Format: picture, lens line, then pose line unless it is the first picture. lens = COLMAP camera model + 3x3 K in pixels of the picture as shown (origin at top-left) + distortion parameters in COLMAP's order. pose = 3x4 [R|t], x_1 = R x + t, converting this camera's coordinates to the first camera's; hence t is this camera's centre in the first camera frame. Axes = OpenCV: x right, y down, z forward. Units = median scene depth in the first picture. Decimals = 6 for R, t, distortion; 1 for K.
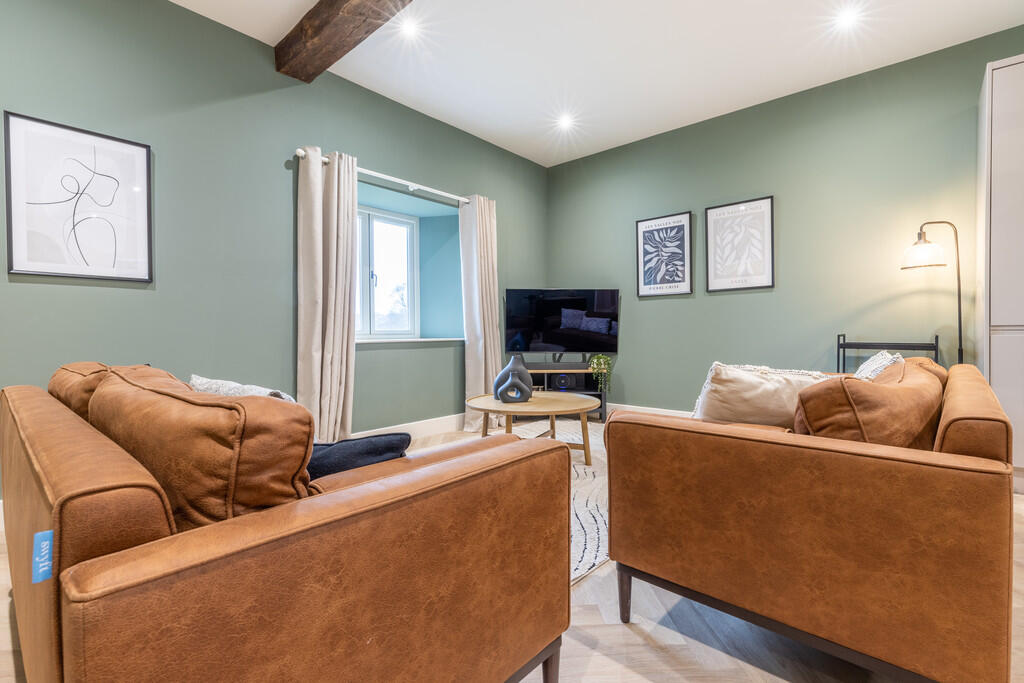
lens RADIAL K [[467.7, 0, 512.3], [0, 467.7, 336.6], [0, 0, 1]] dist [0.035753, -0.015016]
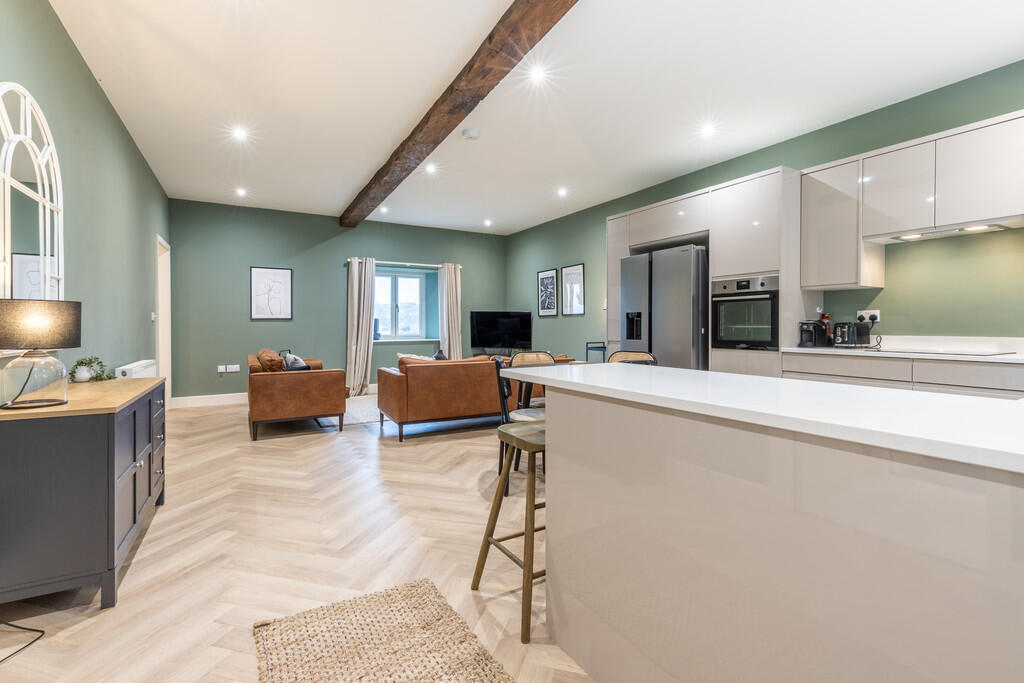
lens RADIAL K [[458.1, 0, 514.5], [0, 458.1, 326.1], [0, 0, 1]] dist [-0.001430, -0.000148]
pose [[0.951412, 0.005411, -0.307872, 0.745450], [-0.008533, 0.999925, -0.008797, -0.036821], [0.307802, 0.010996, 0.951387, -0.651221]]
